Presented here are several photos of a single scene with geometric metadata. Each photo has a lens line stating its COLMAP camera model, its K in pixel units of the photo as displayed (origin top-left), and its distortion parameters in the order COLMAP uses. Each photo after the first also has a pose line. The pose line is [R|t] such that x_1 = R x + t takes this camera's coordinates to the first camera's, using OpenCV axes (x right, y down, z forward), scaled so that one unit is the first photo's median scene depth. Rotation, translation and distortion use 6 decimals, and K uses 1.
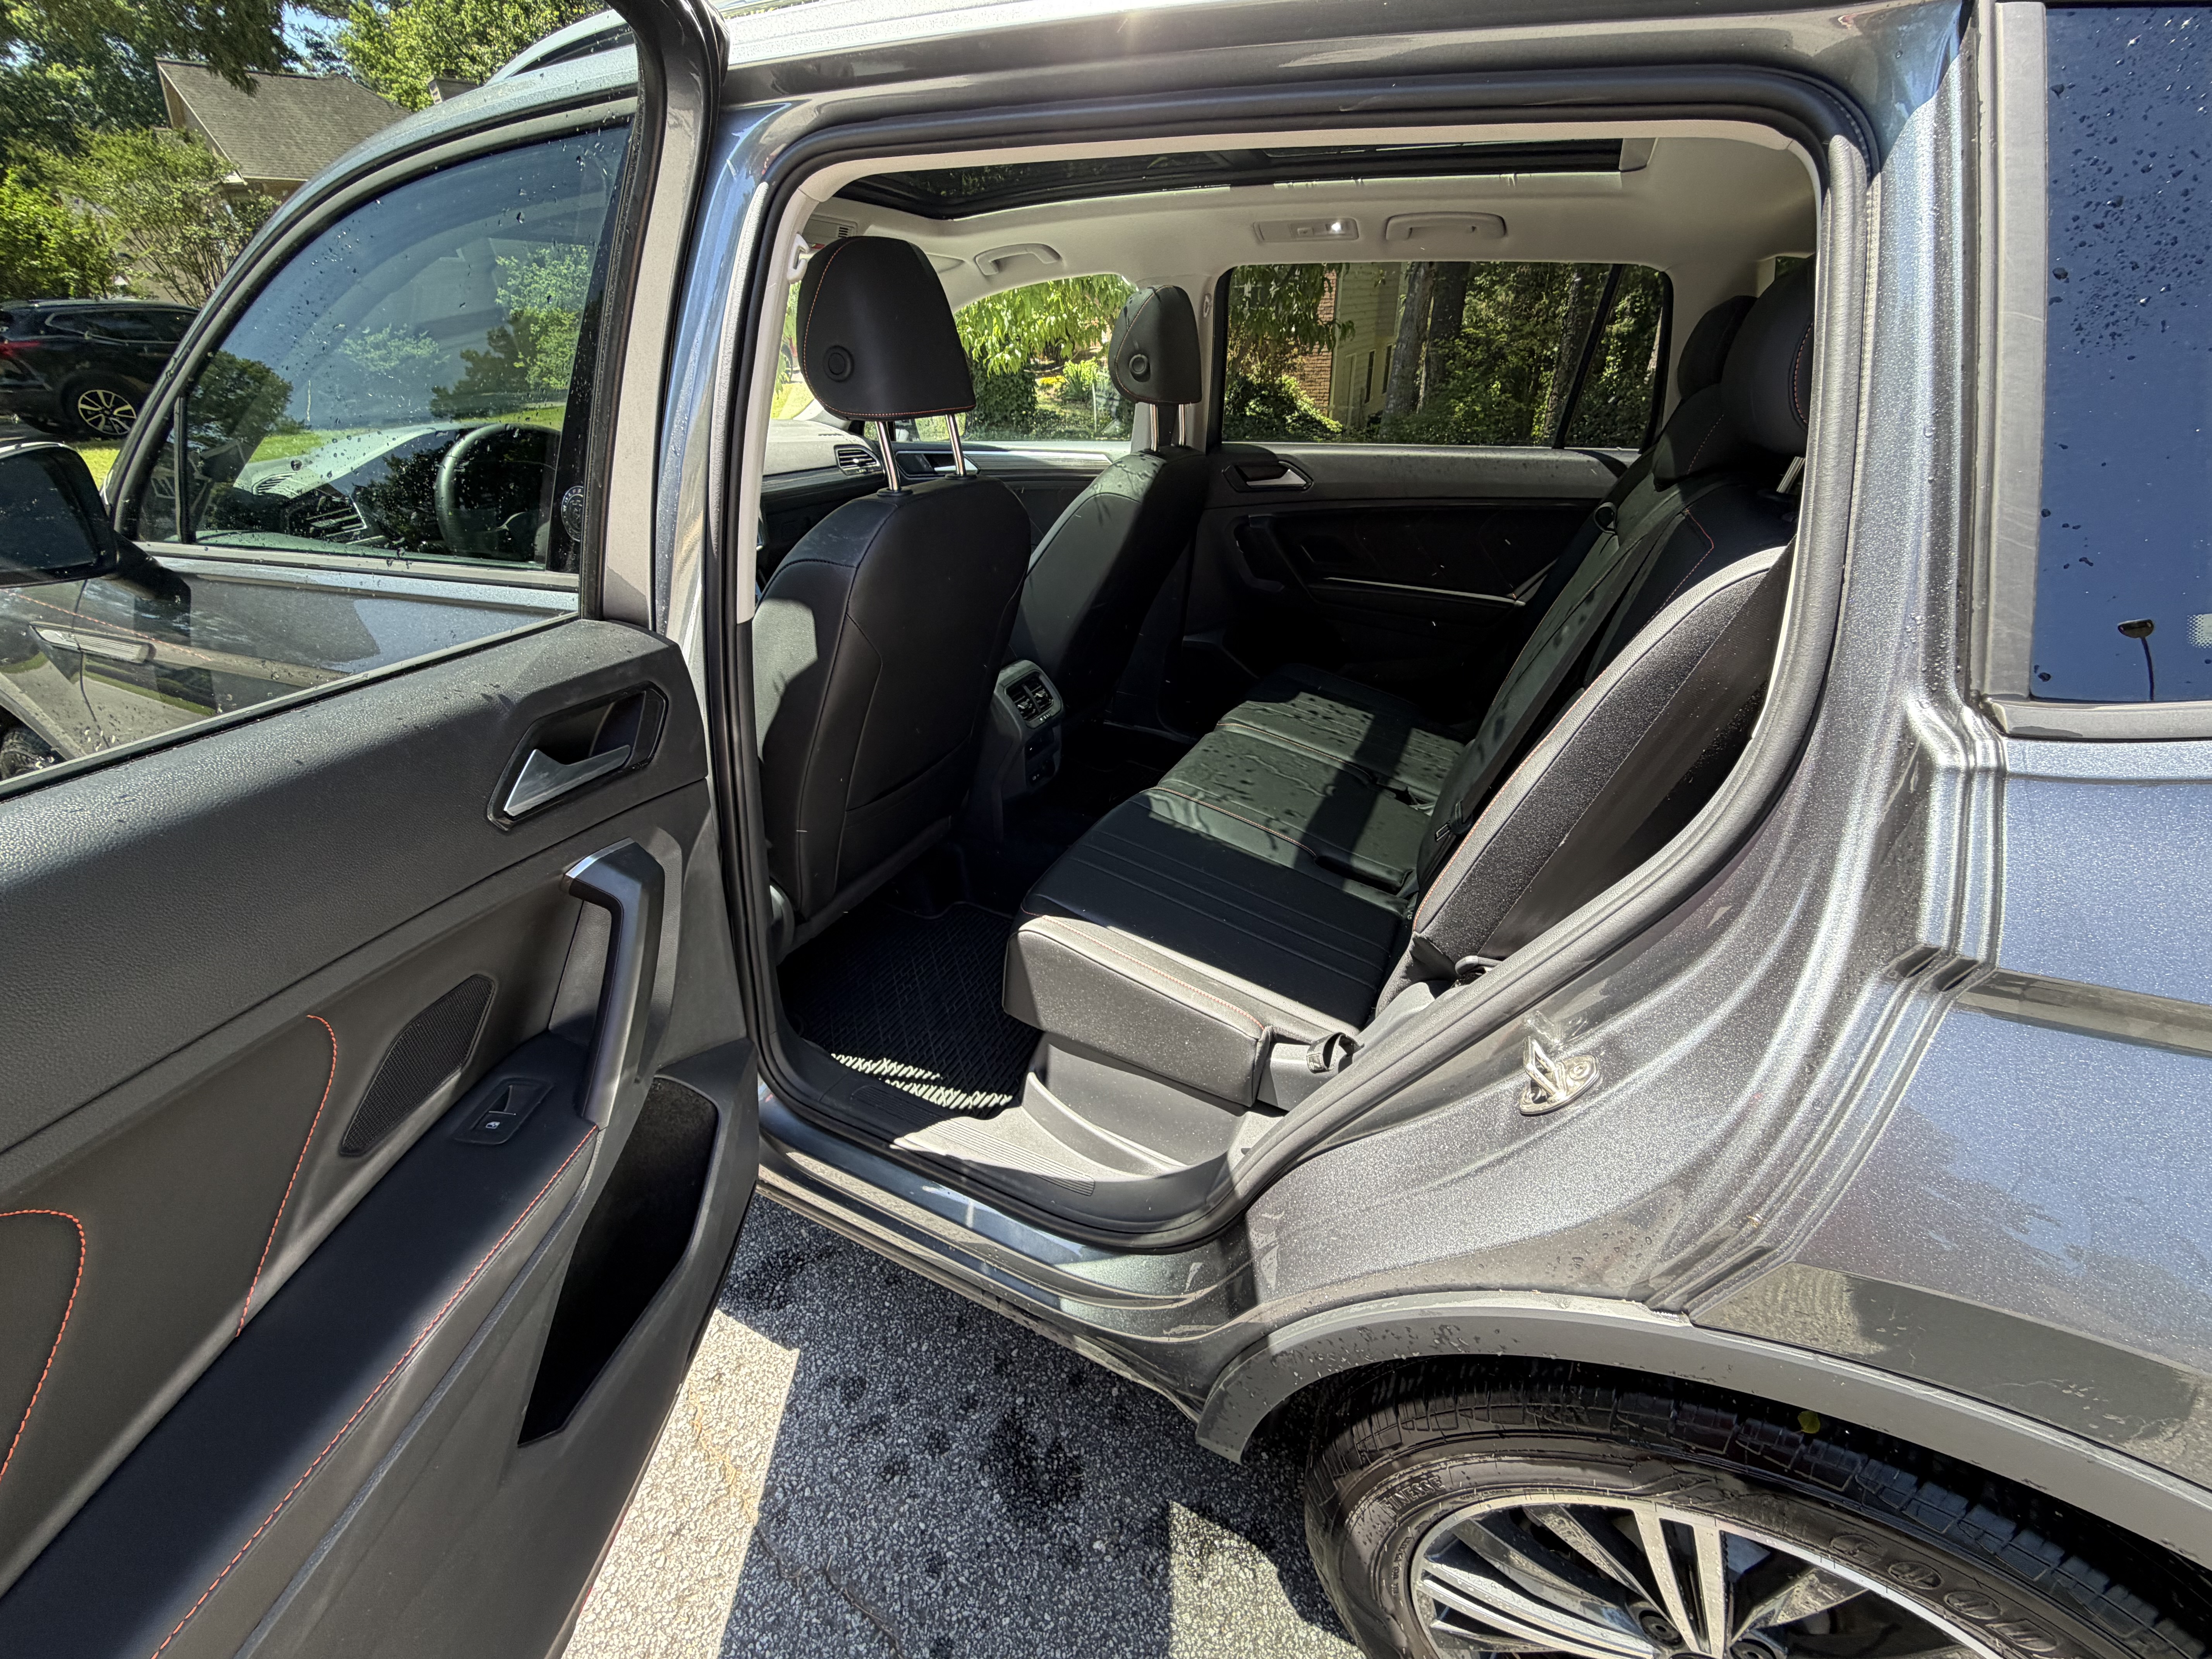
lens RADIAL K [[896.7, 0, 1090.3], [0, 896.7, 822.9], [0, 0, 1]] dist [0.008570, -0.000172]
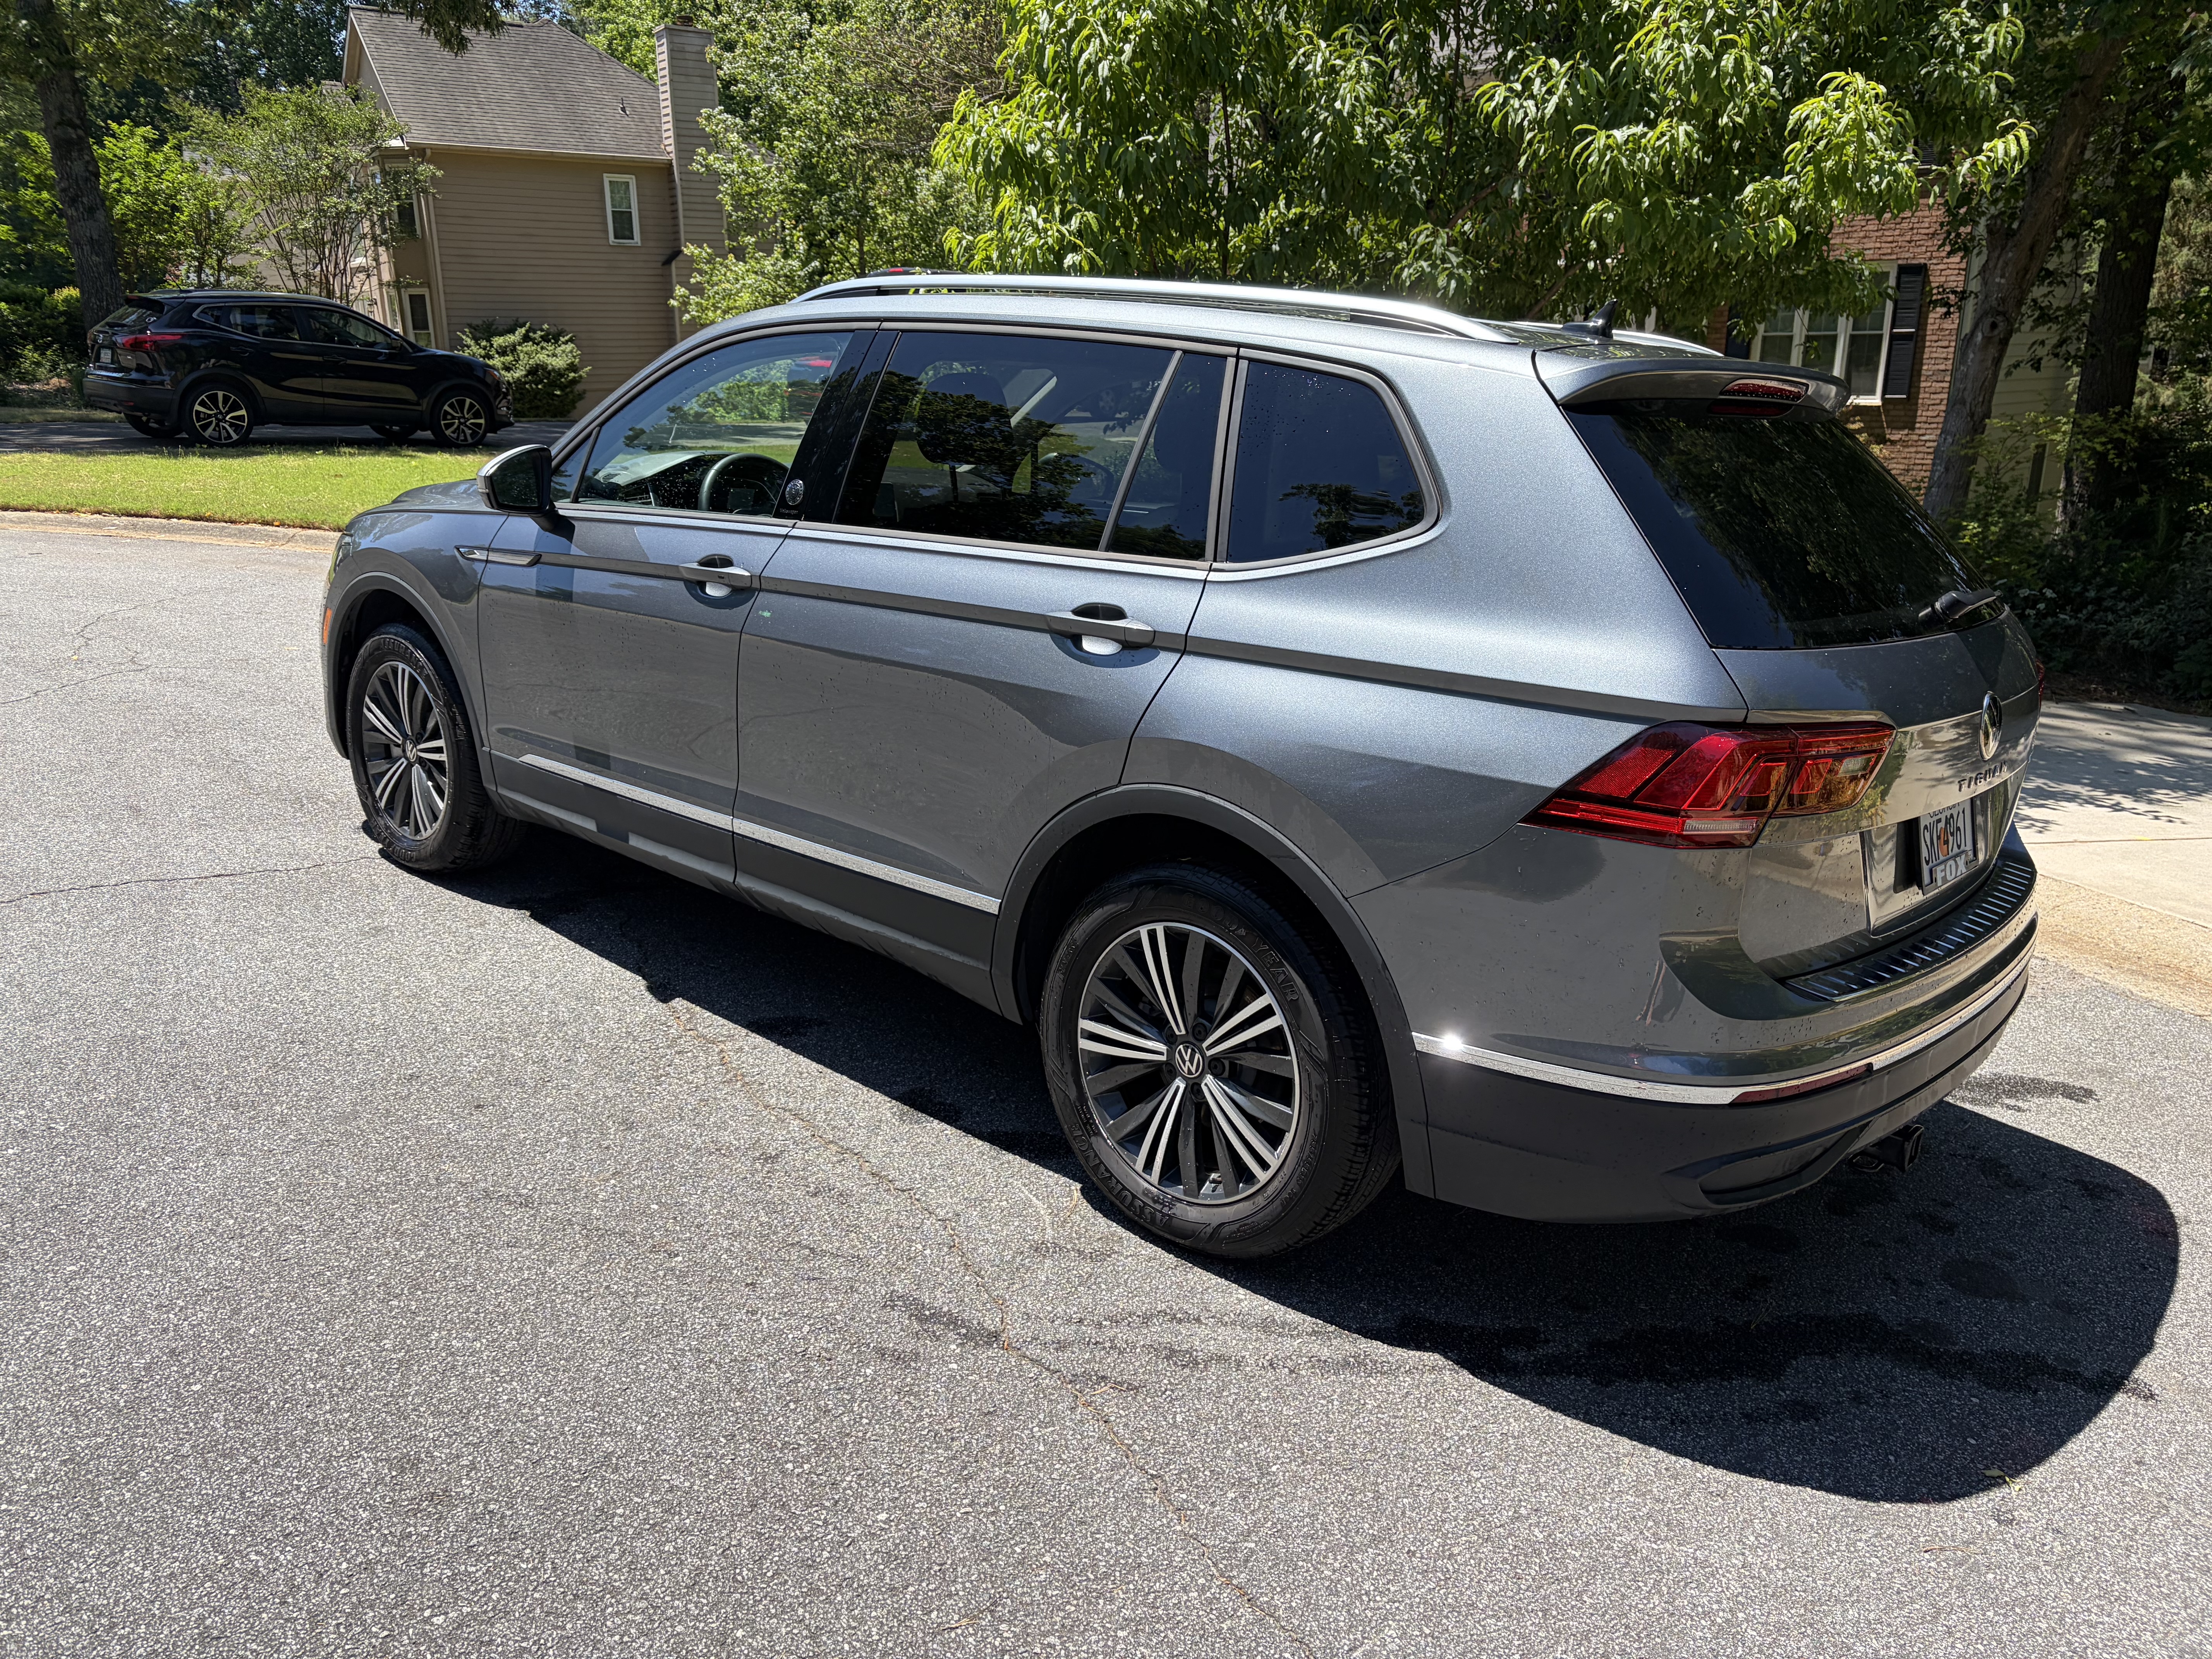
lens RADIAL K [[1775.0, 0, 1106.0], [0, 1775.0, 829.5], [0, 0, 1]] dist [-0.044026, 0.126291]
pose [[0.960931, 0.119053, -0.249874, 0.062661], [-0.175643, 0.959998, -0.218069, 0.058764], [0.213916, 0.253438, 0.943403, -0.125842]]
